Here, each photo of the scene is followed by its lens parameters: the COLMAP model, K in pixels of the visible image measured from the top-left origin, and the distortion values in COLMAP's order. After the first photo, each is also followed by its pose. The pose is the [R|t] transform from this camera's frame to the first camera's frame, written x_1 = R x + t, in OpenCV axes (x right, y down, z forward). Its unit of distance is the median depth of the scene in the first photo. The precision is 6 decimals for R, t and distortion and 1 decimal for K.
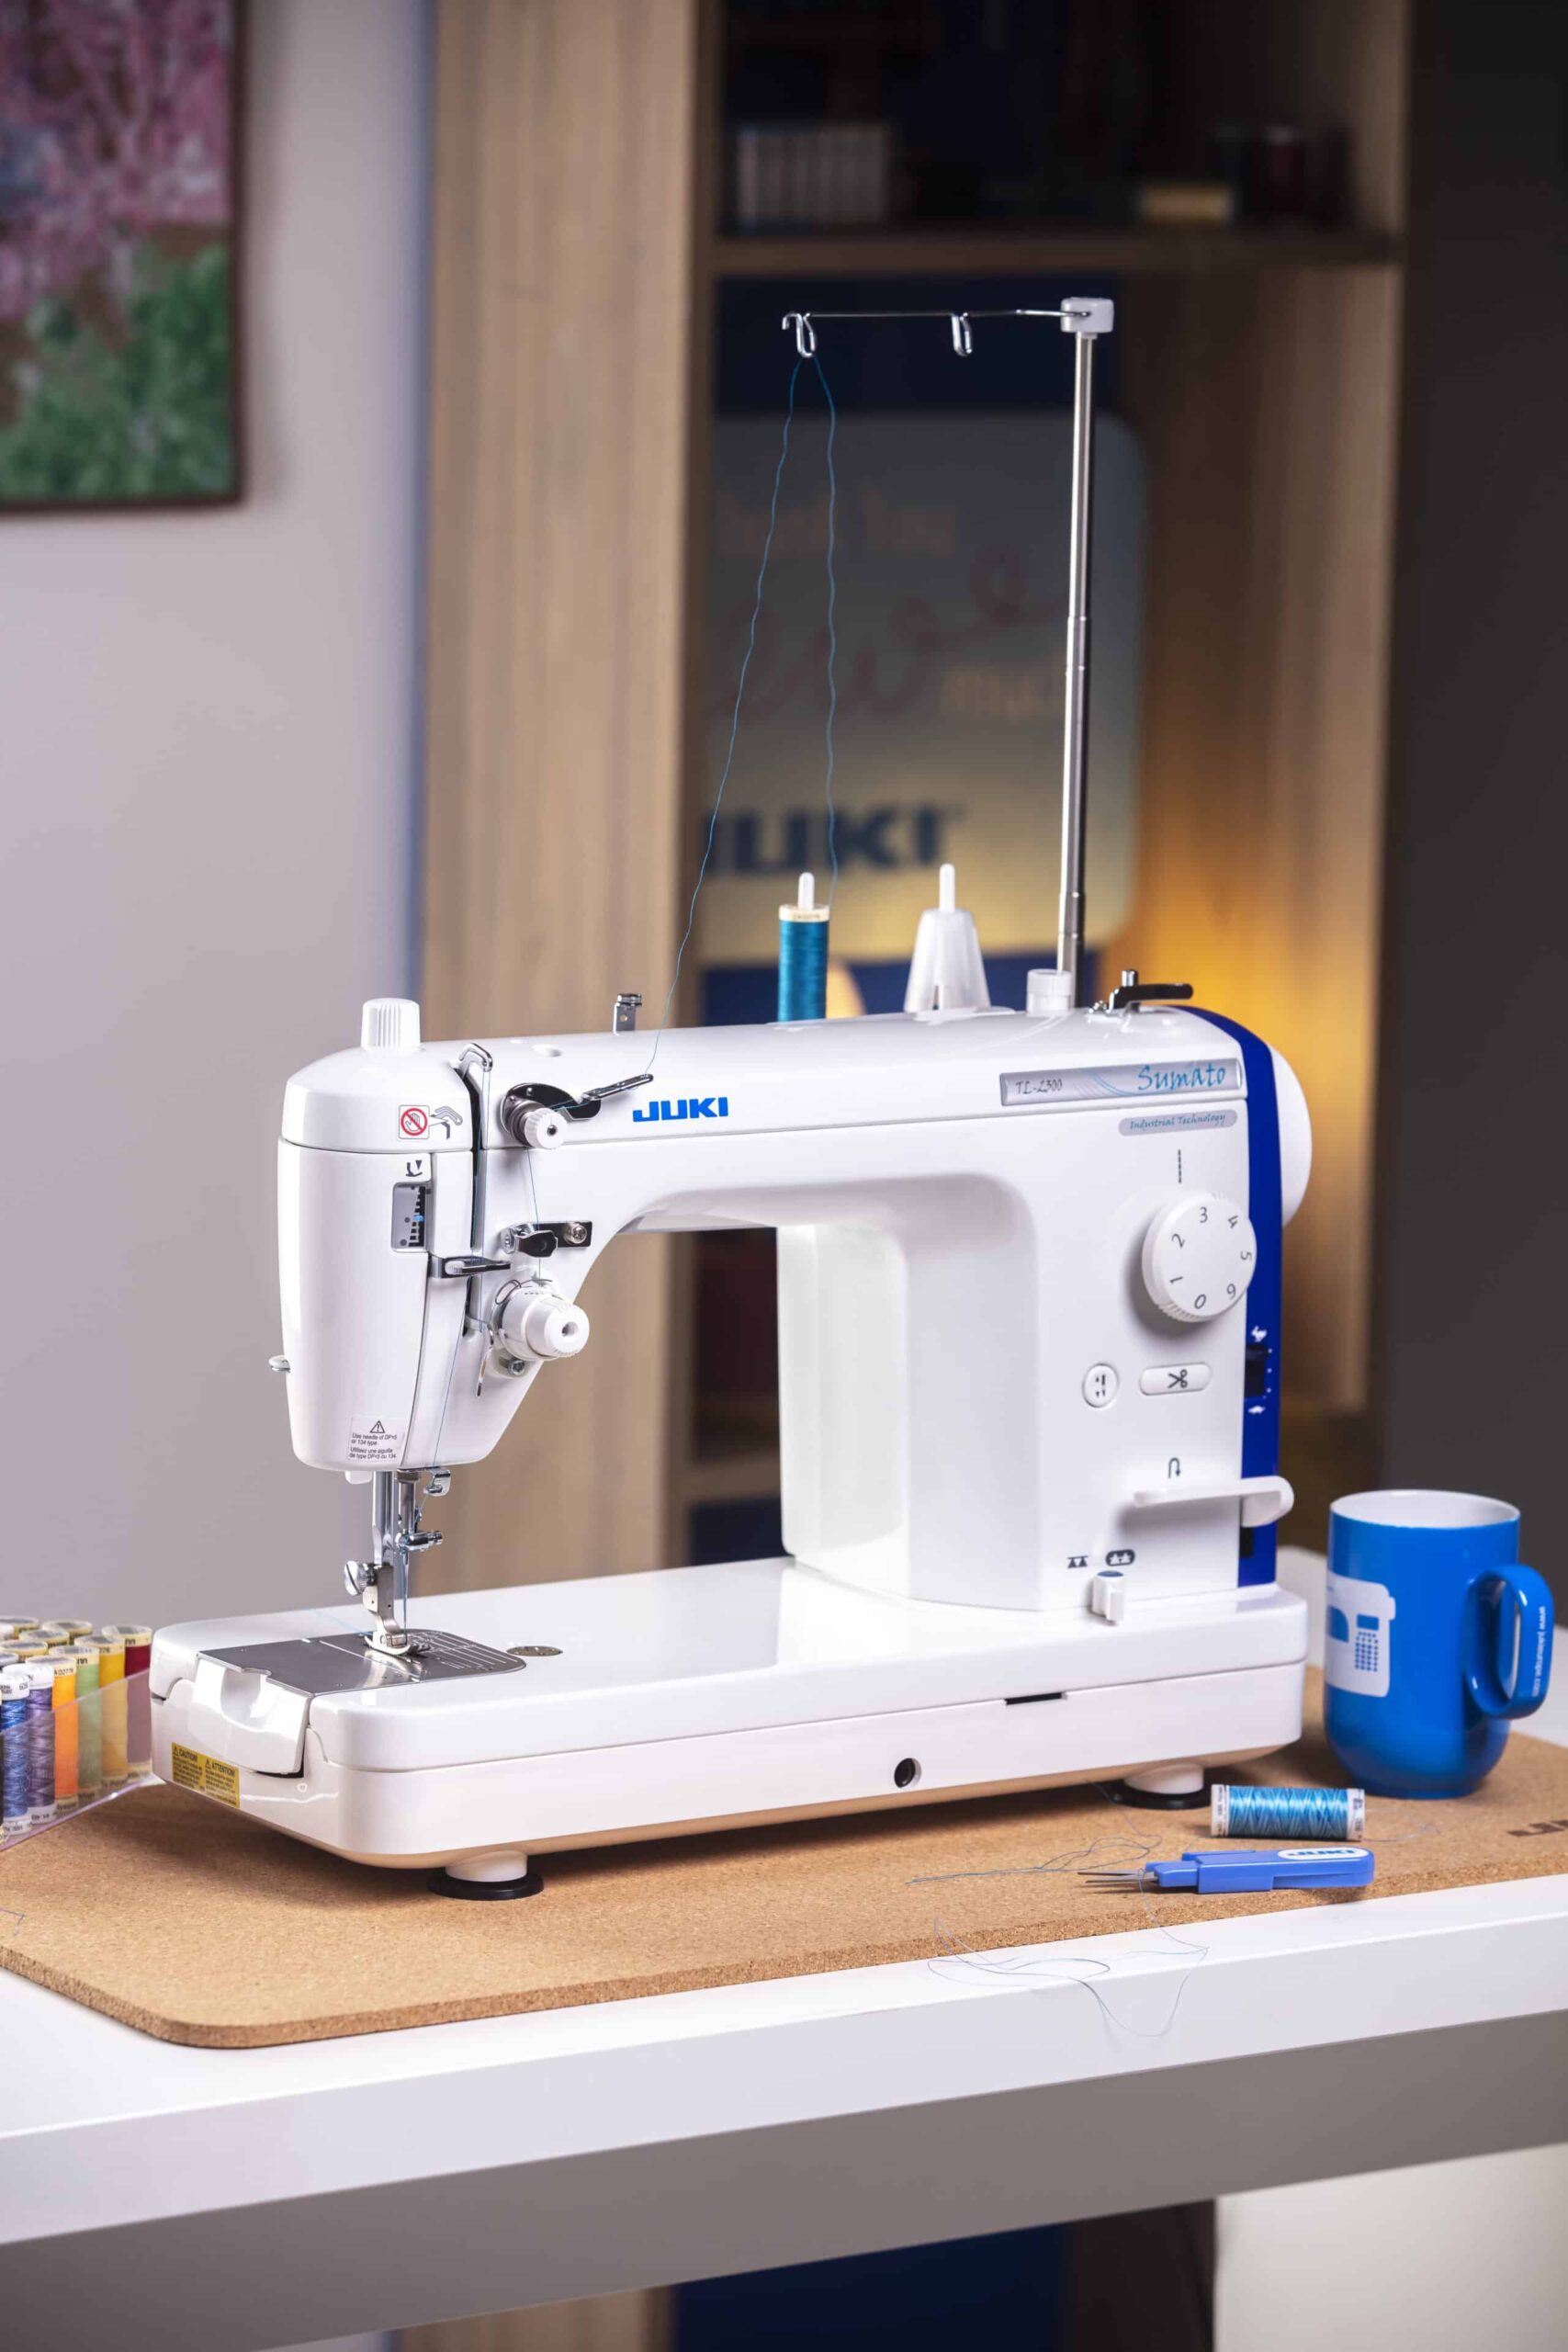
lens RADIAL K [[8445.6, 0, 797.1], [0, 8445.6, 1194.4], [0, 0, 1]] dist [1.036510, 0.000000]
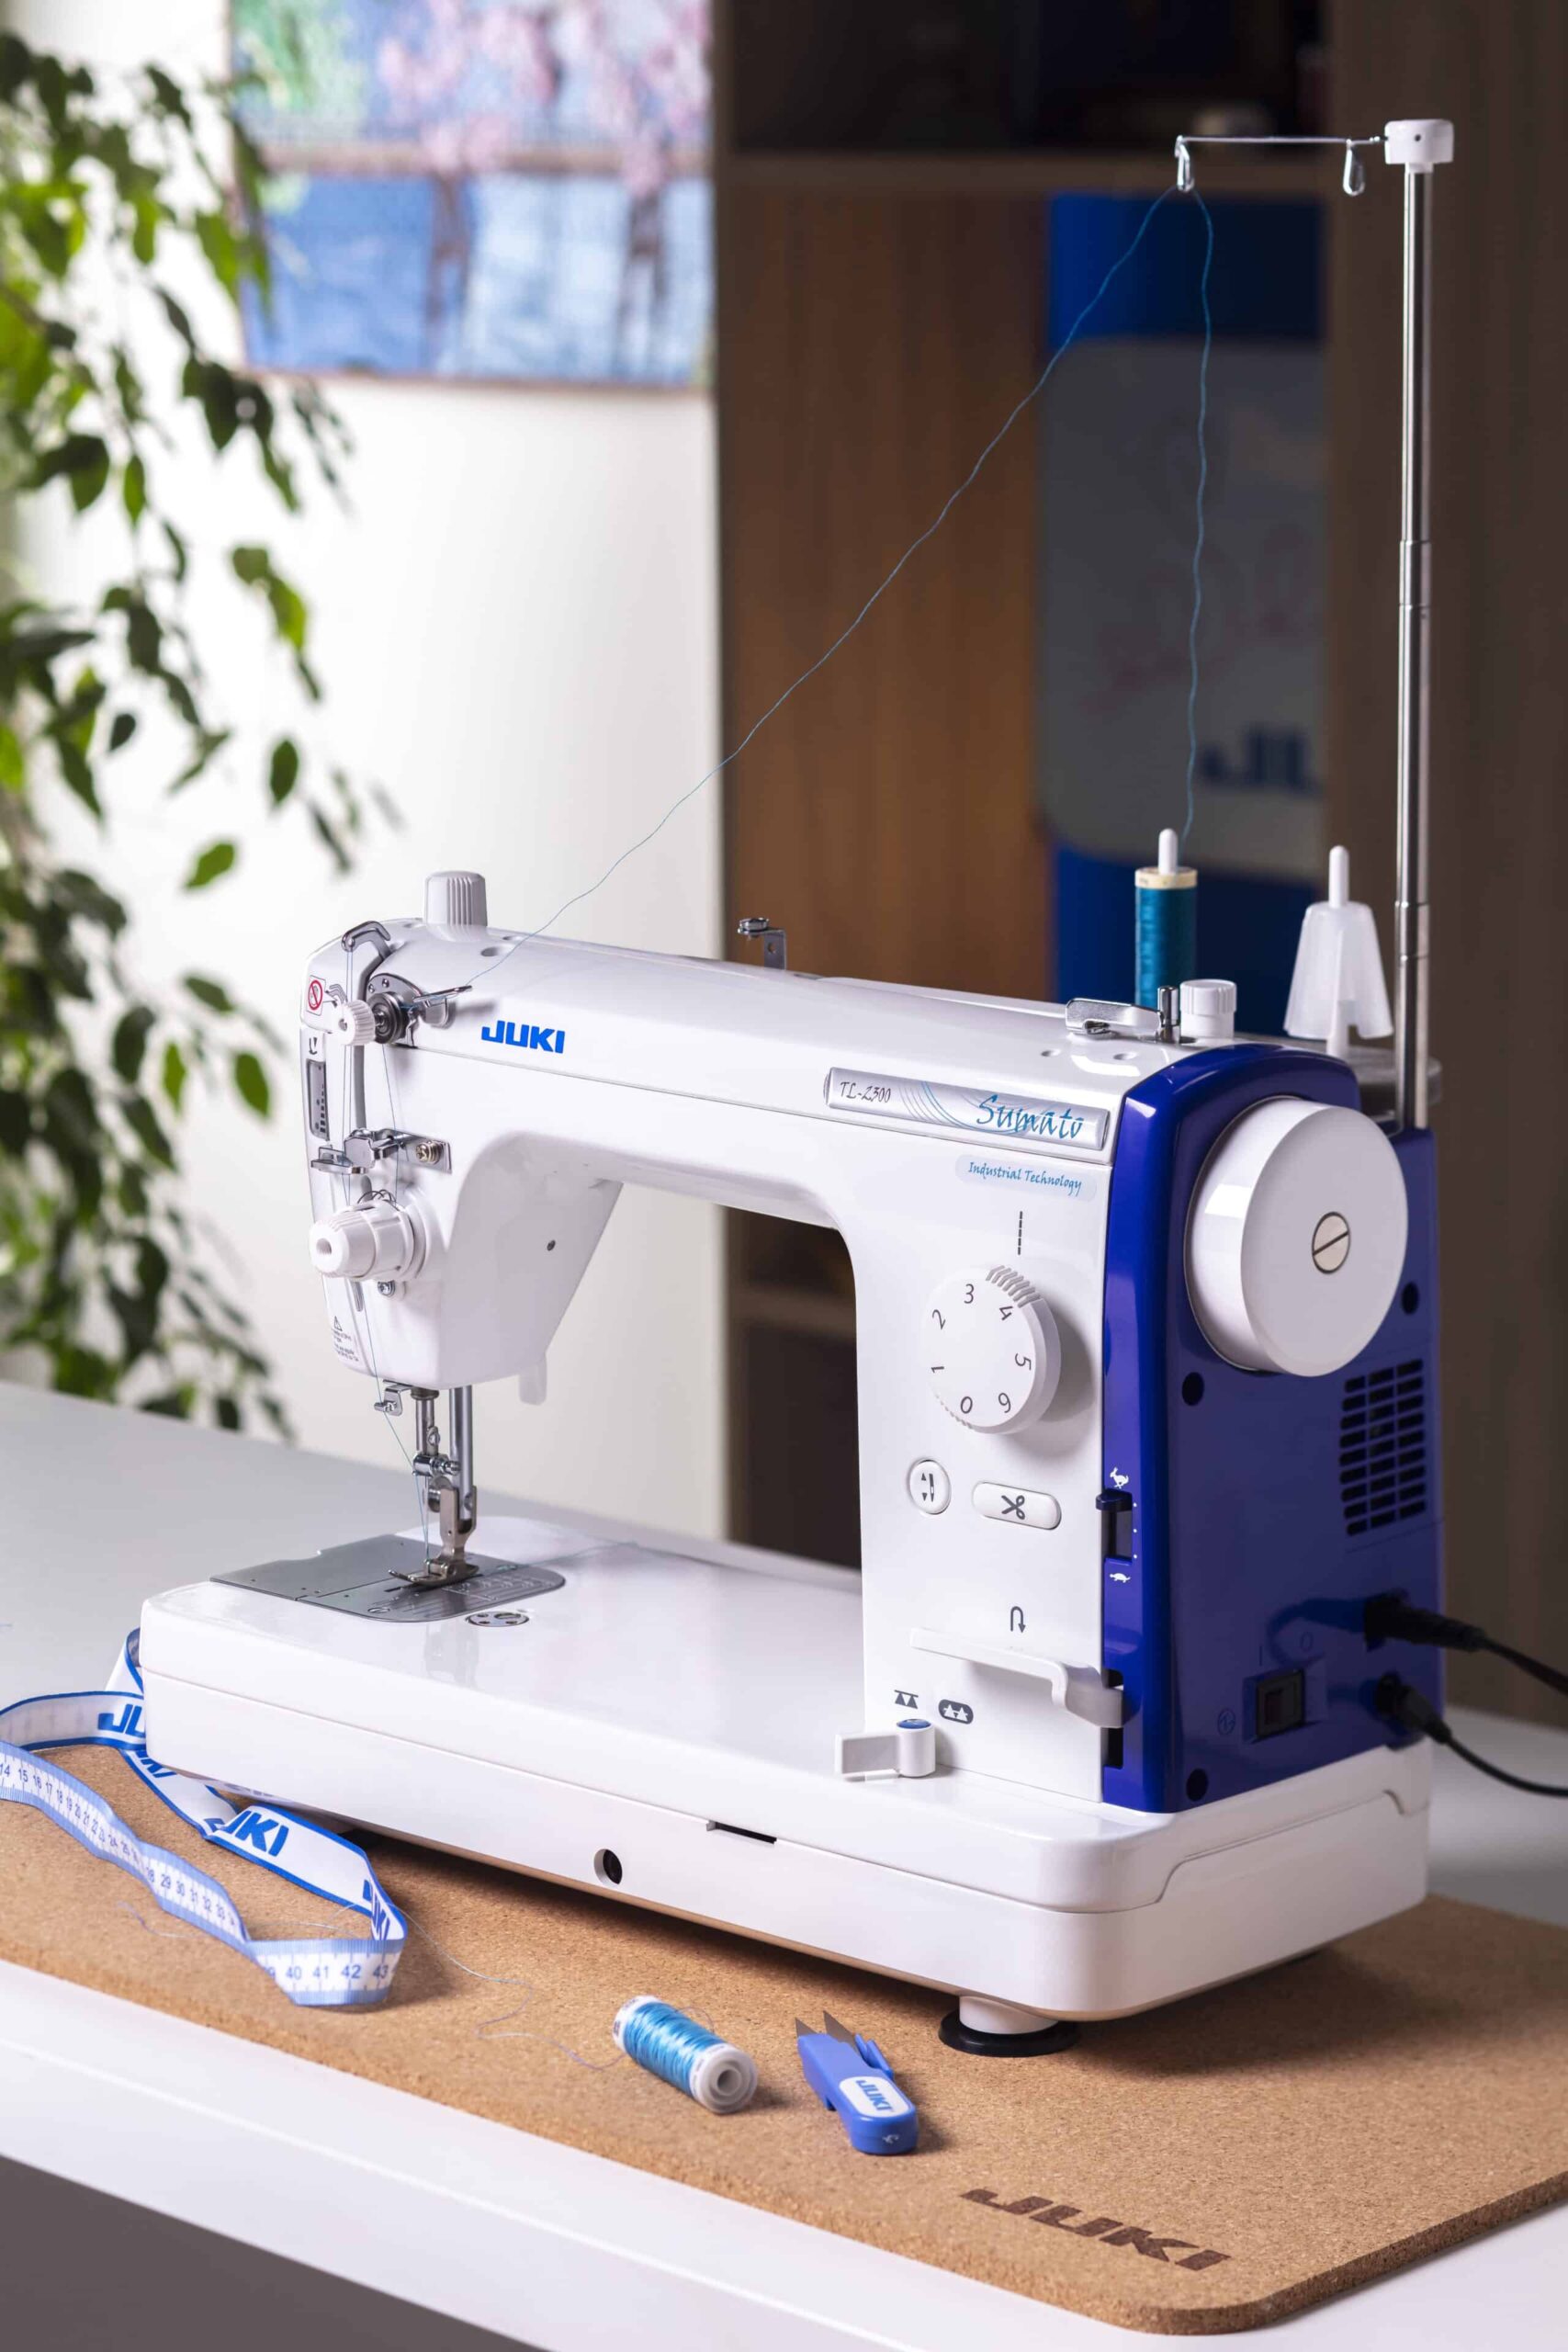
lens RADIAL K [[6163.5, 0, 786.7], [0, 6163.5, 1161.9], [0, 0, 1]] dist [0.165617, 0.000000]
pose [[0.229111, 0.152138, -0.961438, 0.590092], [-0.137565, 0.982858, 0.122746, -0.077086], [0.963631, 0.104137, 0.246112, 0.856962]]
